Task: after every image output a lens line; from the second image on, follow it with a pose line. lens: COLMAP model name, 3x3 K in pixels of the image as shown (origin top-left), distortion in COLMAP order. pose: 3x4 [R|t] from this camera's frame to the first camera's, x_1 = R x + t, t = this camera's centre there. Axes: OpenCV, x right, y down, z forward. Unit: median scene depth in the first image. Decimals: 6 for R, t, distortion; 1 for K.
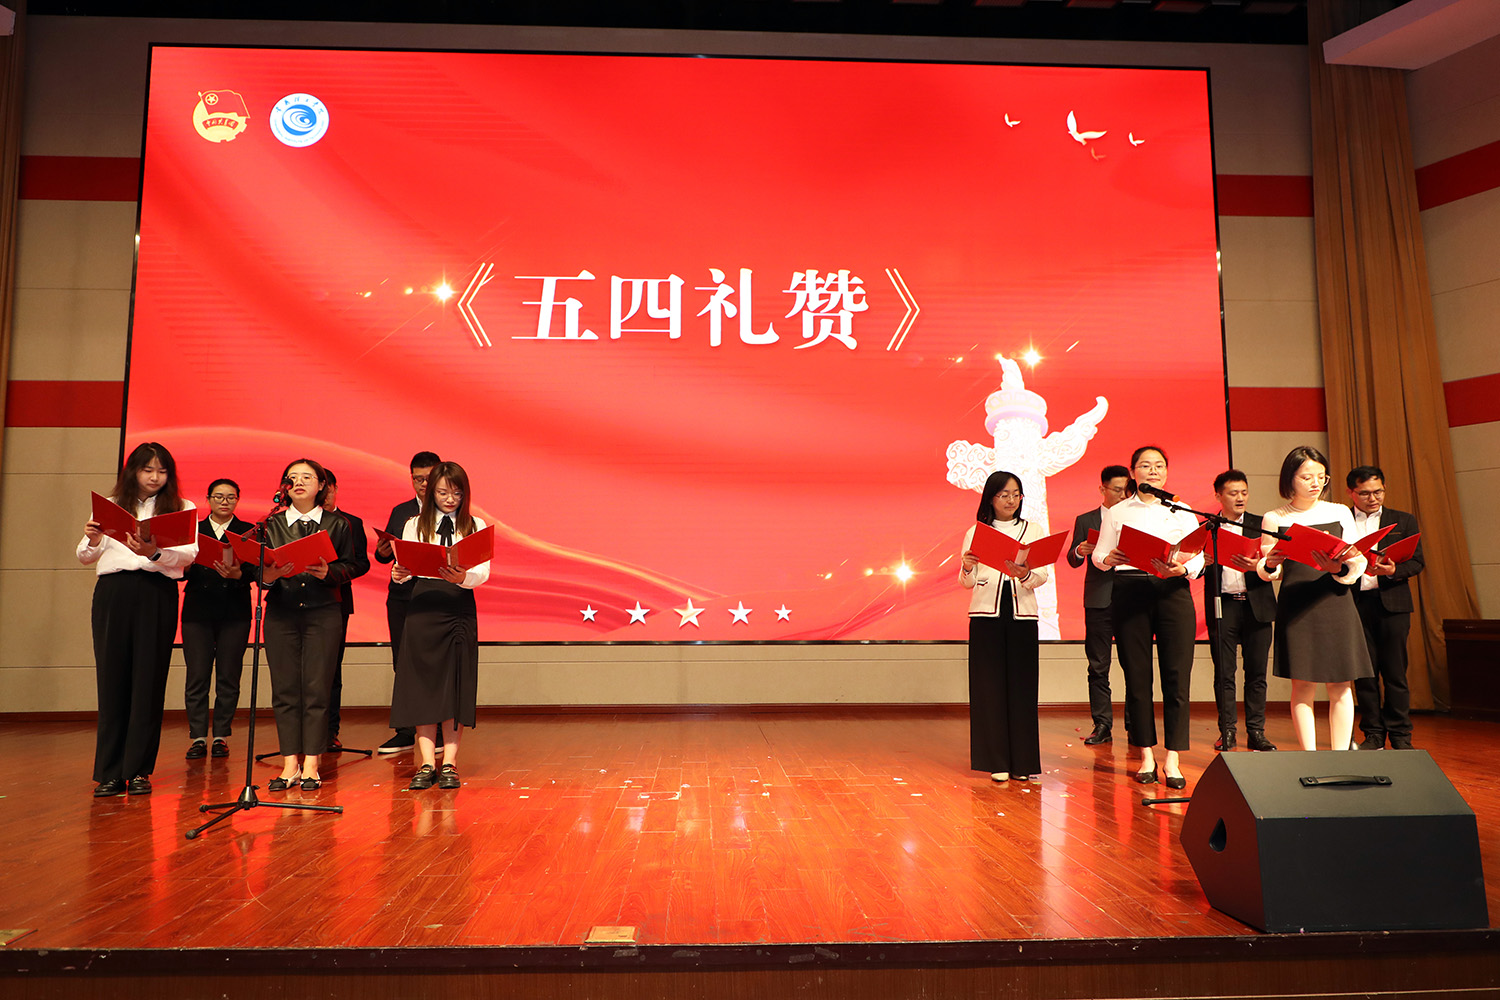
lens RADIAL K [[826.5, 0, 758.6], [0, 826.5, 512.3], [0, 0, 1]] dist [0.001460, -0.000386]
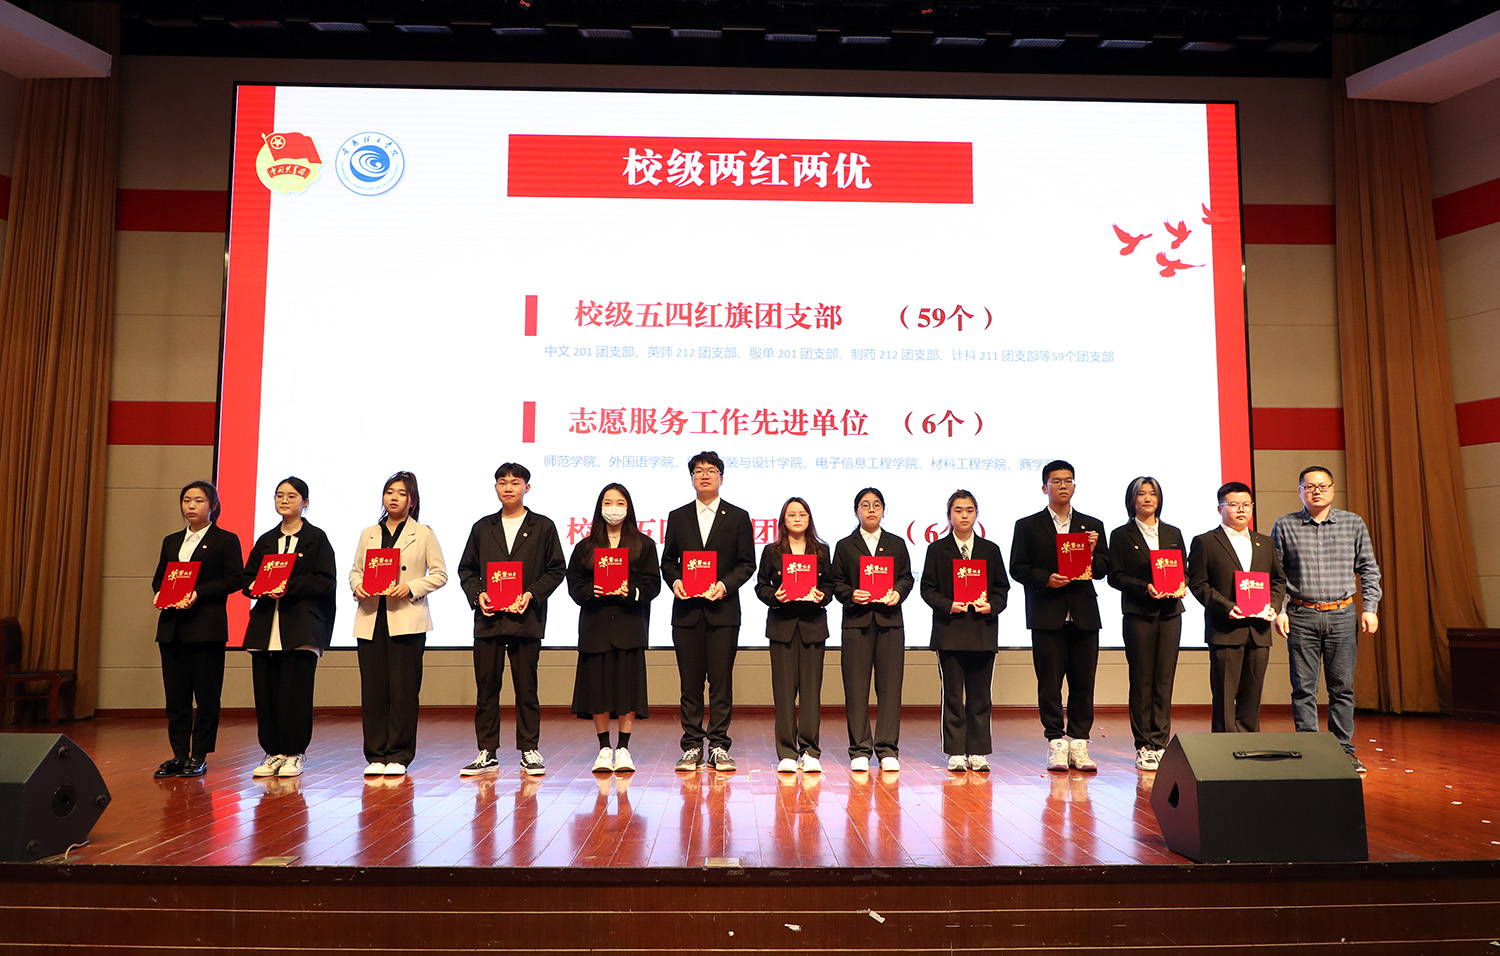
lens RADIAL K [[1054.5, 0, 770.5], [0, 1054.5, 497.8], [0, 0, 1]] dist [-0.002391, -0.002018]
pose [[0.999916, 0.001680, -0.012890, -0.029821], [-0.001465, 0.999861, 0.016607, -0.057817], [0.012917, -0.016586, 0.999779, -0.357639]]
